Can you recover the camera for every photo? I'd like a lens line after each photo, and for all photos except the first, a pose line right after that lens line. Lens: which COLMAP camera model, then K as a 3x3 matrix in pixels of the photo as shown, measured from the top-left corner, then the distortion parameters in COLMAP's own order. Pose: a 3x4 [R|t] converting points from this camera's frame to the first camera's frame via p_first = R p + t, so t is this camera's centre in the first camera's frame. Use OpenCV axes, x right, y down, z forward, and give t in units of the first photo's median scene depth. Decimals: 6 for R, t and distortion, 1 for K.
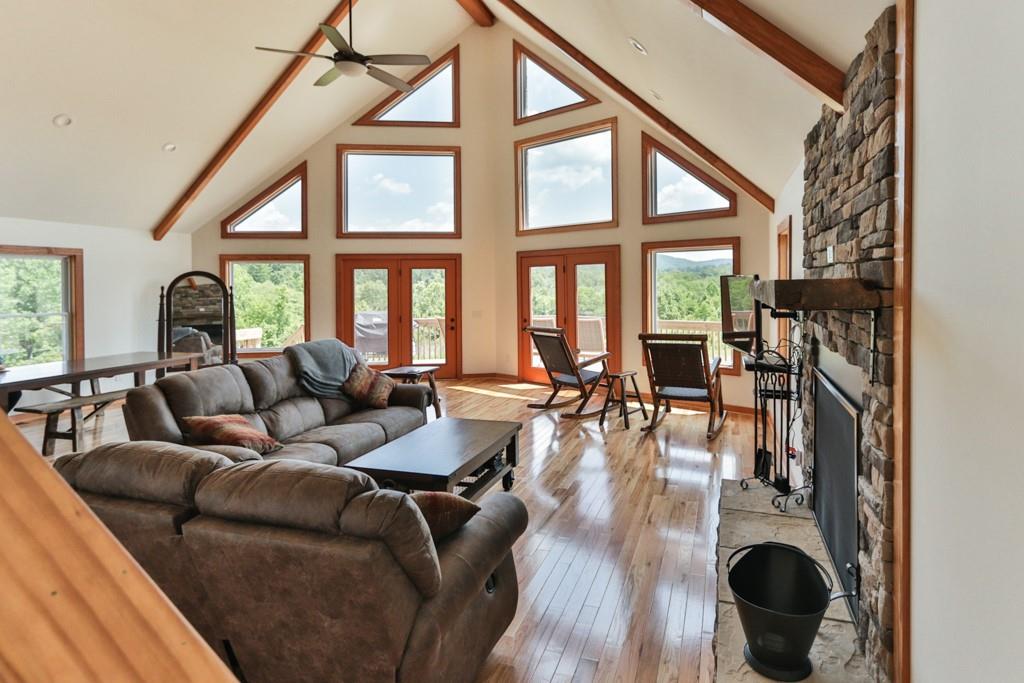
lens RADIAL K [[523.5, 0, 558.7], [0, 523.5, 287.6], [0, 0, 1]] dist [0.004681, 0.001753]
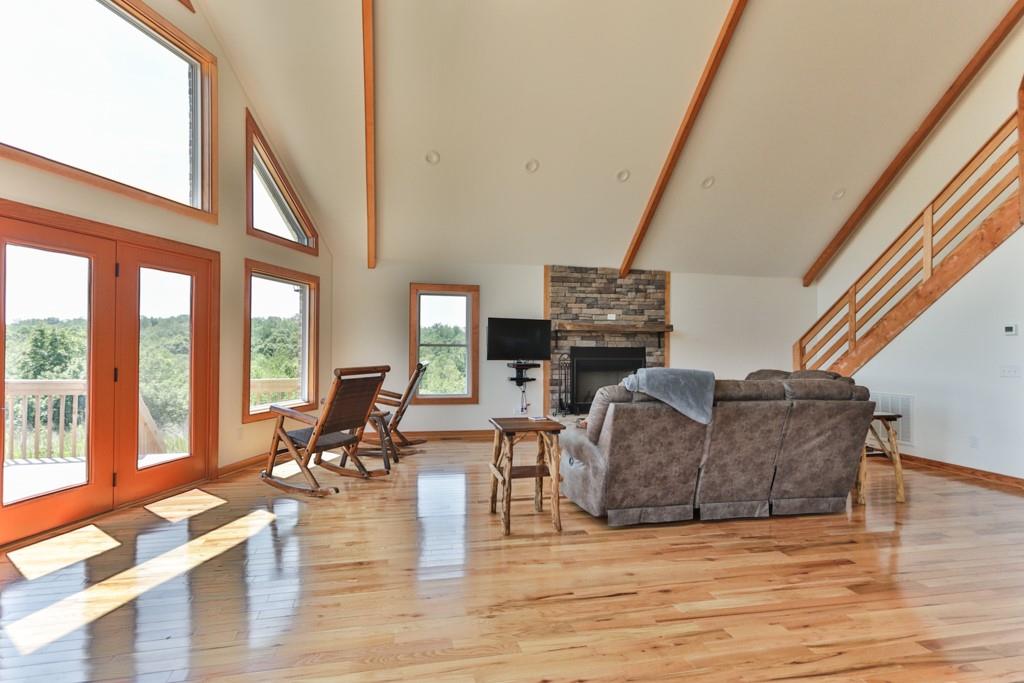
lens RADIAL K [[523.5, 0, 501.6], [0, 523.5, 343.7], [0, 0, 1]] dist [0.004681, 0.001753]
pose [[-0.463263, 0.013692, 0.886115, -0.609476], [-0.003790, 0.999841, -0.017430, 0.043685], [-0.886213, -0.011433, -0.463137, 0.927183]]
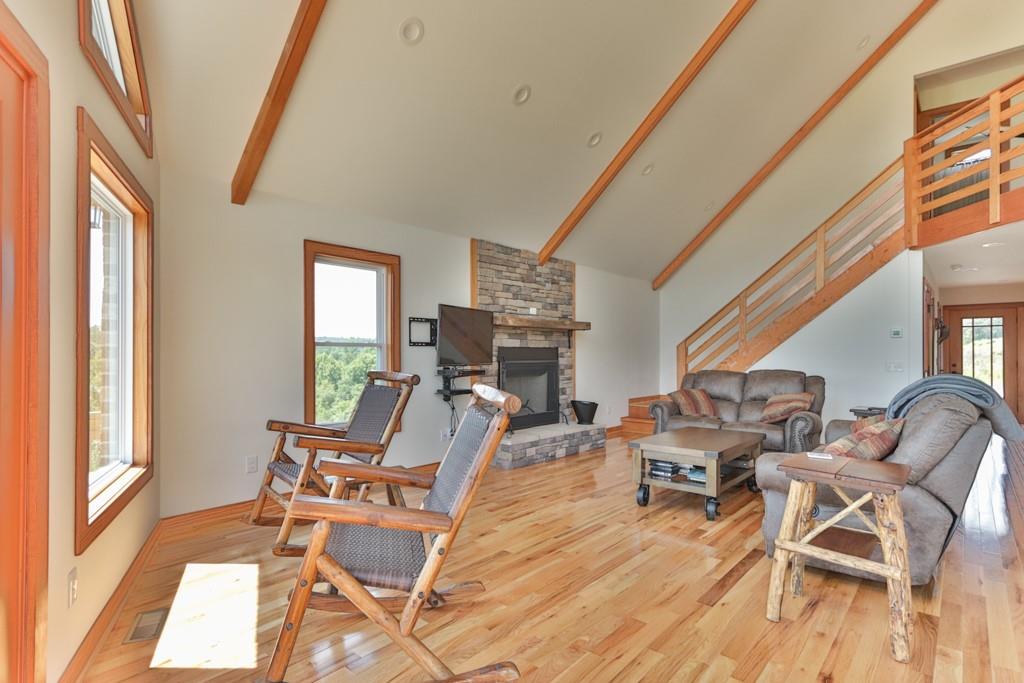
lens RADIAL K [[523.5, 0, 505.8], [0, 523.5, 347.9], [0, 0, 1]] dist [0.004681, 0.001753]
pose [[-0.894835, 0.007531, 0.446334, -0.150482], [0.003478, 0.999945, -0.009901, 0.041053], [-0.446384, -0.007308, -0.894812, 1.041027]]
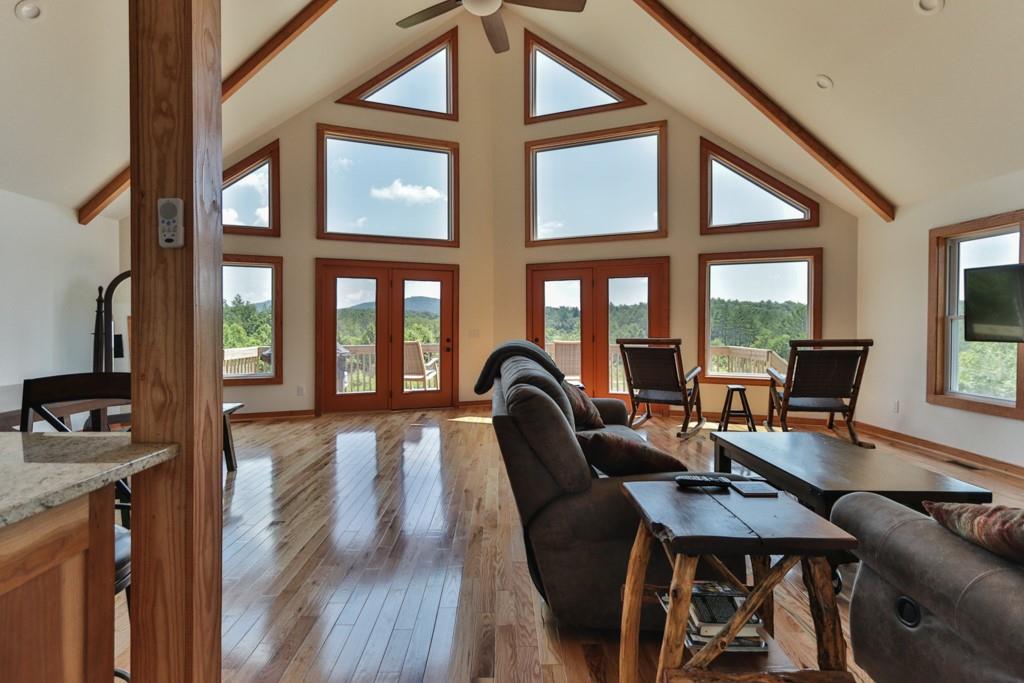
lens RADIAL K [[523.5, 0, 495.0], [0, 523.5, 323.7], [0, 0, 1]] dist [0.004681, 0.001753]
pose [[0.963914, 0.008331, 0.266084, -0.410461], [-0.006721, 0.999953, -0.006963, 0.045682], [-0.266130, 0.004924, 0.963925, 0.160658]]
